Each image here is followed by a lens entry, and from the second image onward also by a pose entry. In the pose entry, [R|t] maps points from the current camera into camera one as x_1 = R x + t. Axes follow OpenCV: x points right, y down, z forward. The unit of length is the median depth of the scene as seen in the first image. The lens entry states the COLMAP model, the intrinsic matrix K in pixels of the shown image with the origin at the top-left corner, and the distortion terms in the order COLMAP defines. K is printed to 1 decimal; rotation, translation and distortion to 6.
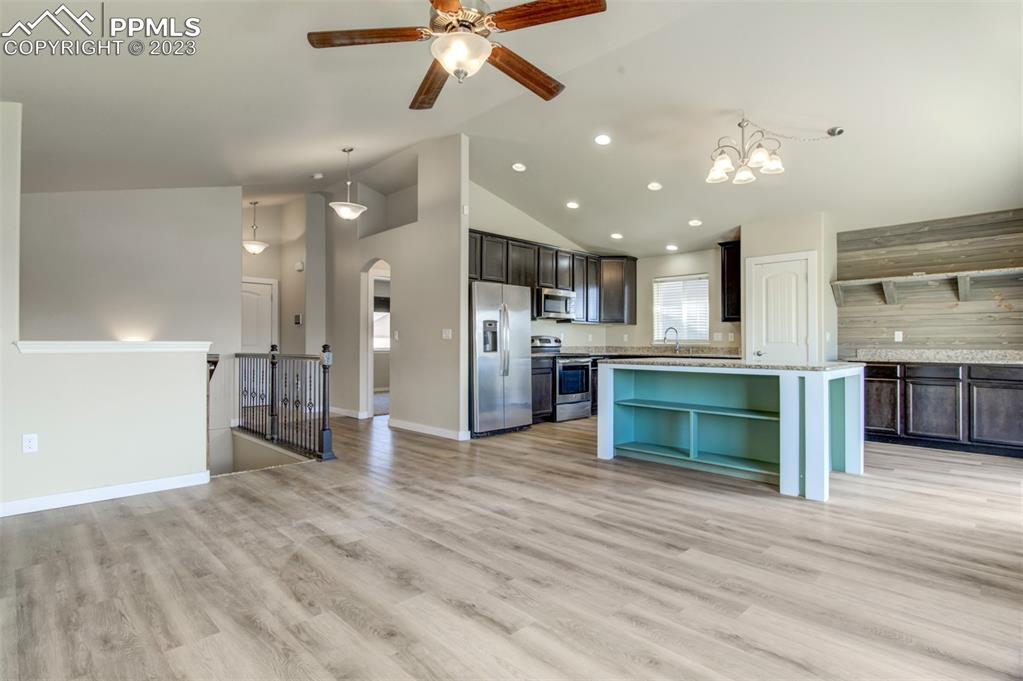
lens RADIAL K [[518.9, 0, 511.5], [0, 518.9, 340.5], [0, 0, 1]] dist [0.000234, -0.000174]
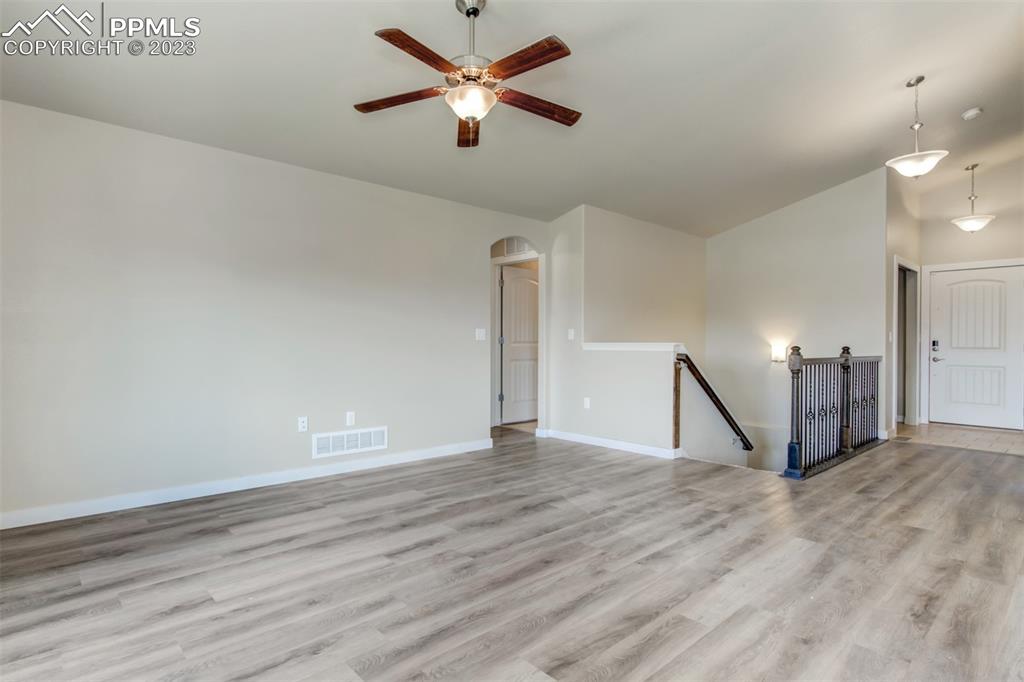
lens RADIAL K [[525.8, 0, 502.0], [0, 525.8, 345.2], [0, 0, 1]] dist [-0.003385, 0.000102]
pose [[-0.045903, -0.001663, -0.998945, 0.742054], [0.002298, 0.999996, -0.001770, 0.011232], [0.998943, -0.002377, -0.045899, 0.751966]]
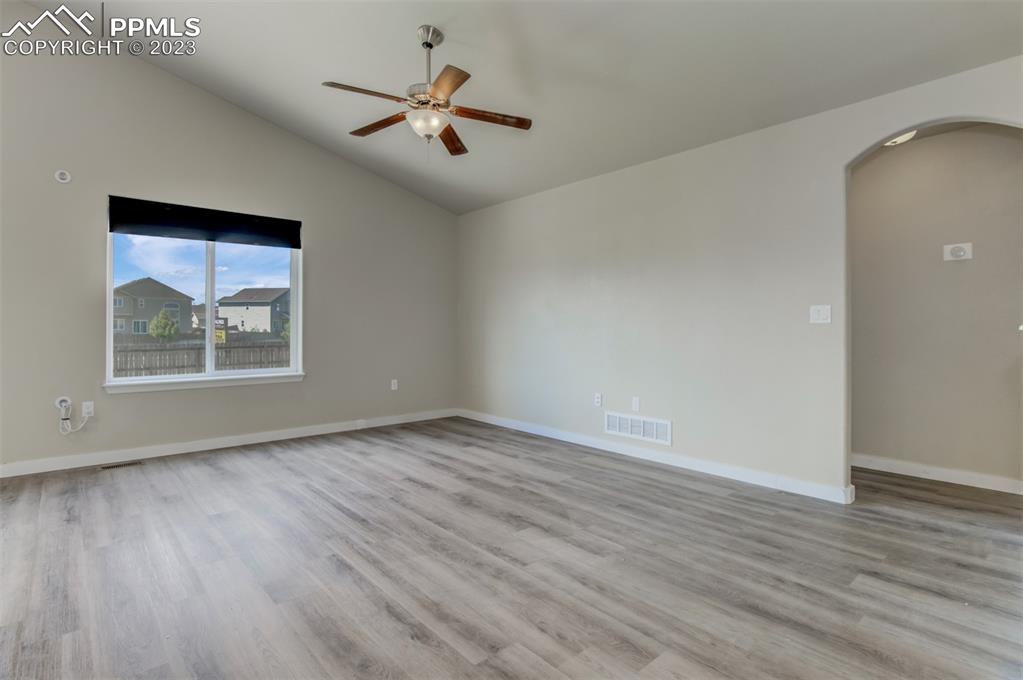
lens RADIAL K [[503.8, 0, 506.5], [0, 503.8, 328.5], [0, 0, 1]] dist [-0.003253, -0.000586]
pose [[-0.998293, -0.003231, 0.058314, -0.262281], [-0.003612, 0.999973, -0.006439, 0.010774], [-0.058291, -0.006639, -0.998278, 1.569314]]
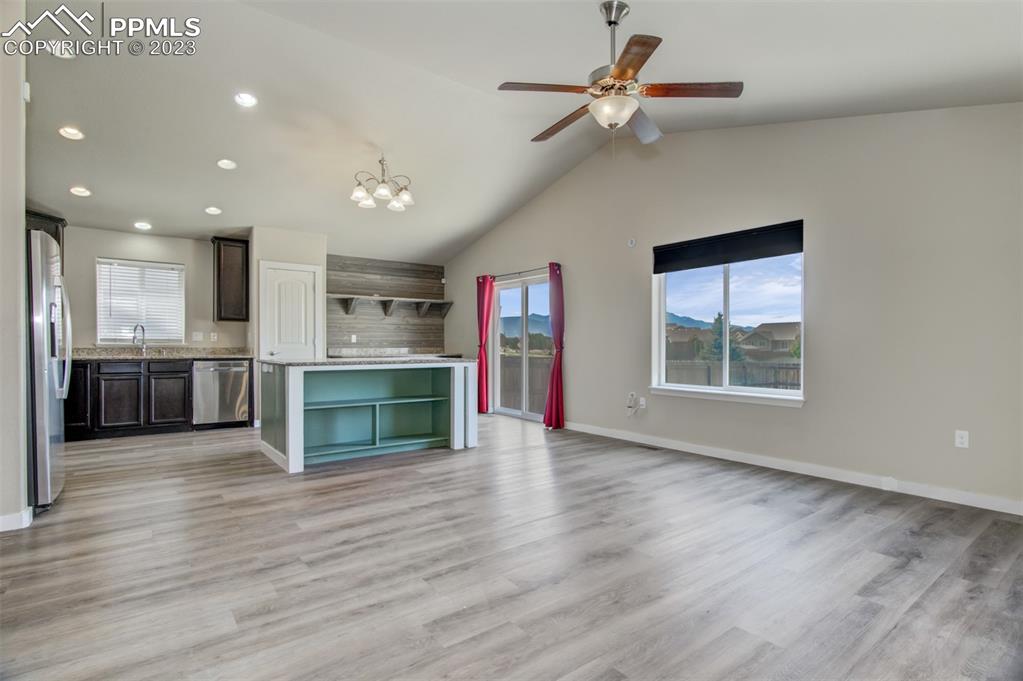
lens RADIAL K [[501.2, 0, 508.1], [0, 501.2, 348.3], [0, 0, 1]] dist [-0.001079, -0.000703]
pose [[0.125261, -0.009441, 0.992079, -0.881415], [-0.007275, 0.999919, 0.010434, 0.001785], [-0.992097, -0.008525, 0.125182, 0.731682]]
